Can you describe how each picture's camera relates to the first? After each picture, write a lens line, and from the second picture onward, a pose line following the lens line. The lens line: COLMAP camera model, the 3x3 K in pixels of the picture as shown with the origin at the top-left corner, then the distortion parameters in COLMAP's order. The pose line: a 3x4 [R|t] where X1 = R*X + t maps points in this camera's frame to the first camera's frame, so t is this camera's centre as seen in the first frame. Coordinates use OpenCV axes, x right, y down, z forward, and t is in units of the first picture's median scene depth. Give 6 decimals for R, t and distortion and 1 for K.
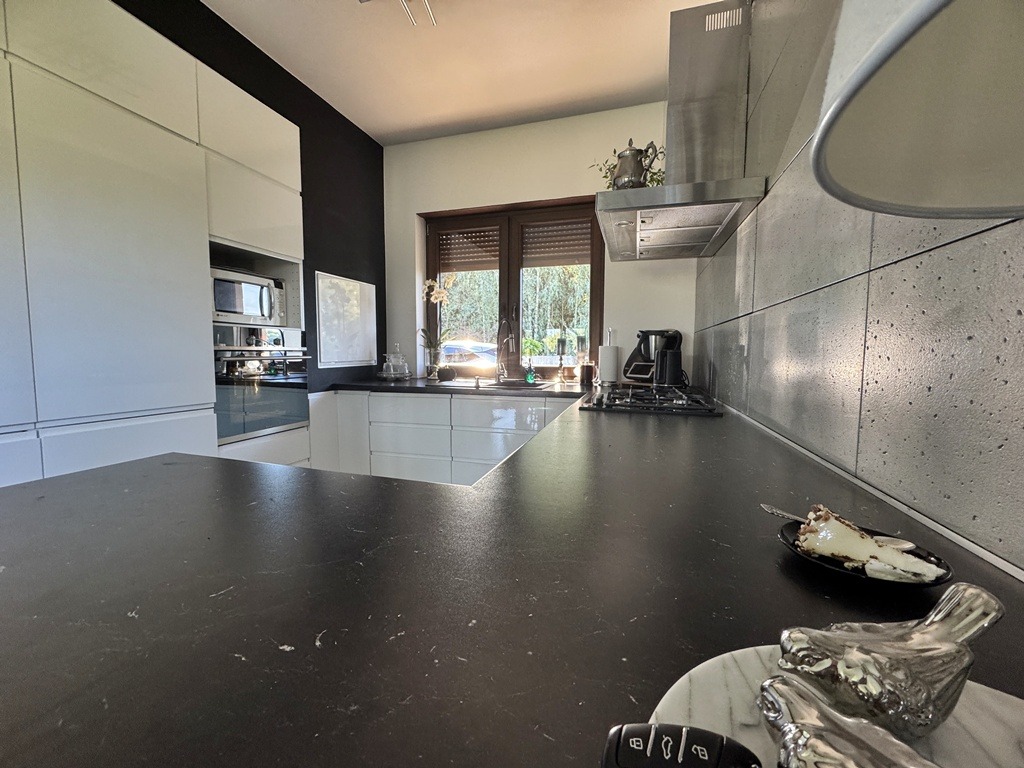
lens RADIAL K [[402.6, 0, 512.0], [0, 402.6, 384.0], [0, 0, 1]] dist [-0.000193, -0.000492]
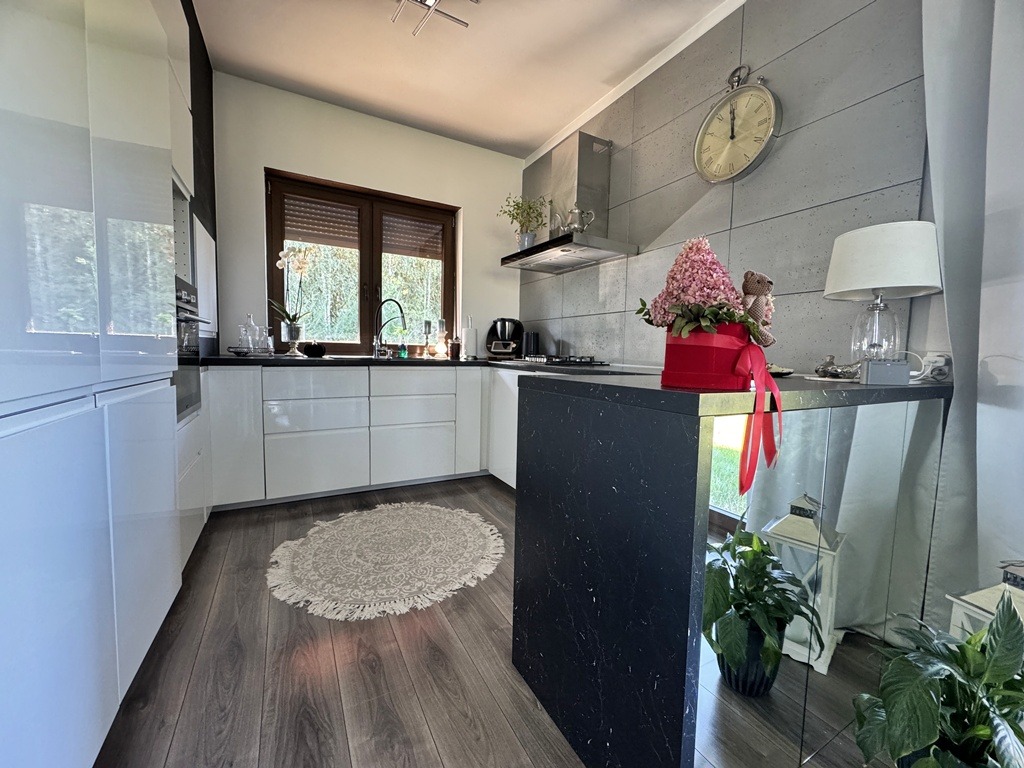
lens RADIAL K [[402.6, 0, 512.0], [0, 402.6, 384.0], [0, 0, 1]] dist [-0.000193, -0.000492]
pose [[0.697165, -0.045683, 0.715454, -0.531576], [0.035831, 0.998941, 0.028869, 0.045080], [-0.716015, 0.005509, 0.698063, 0.005059]]
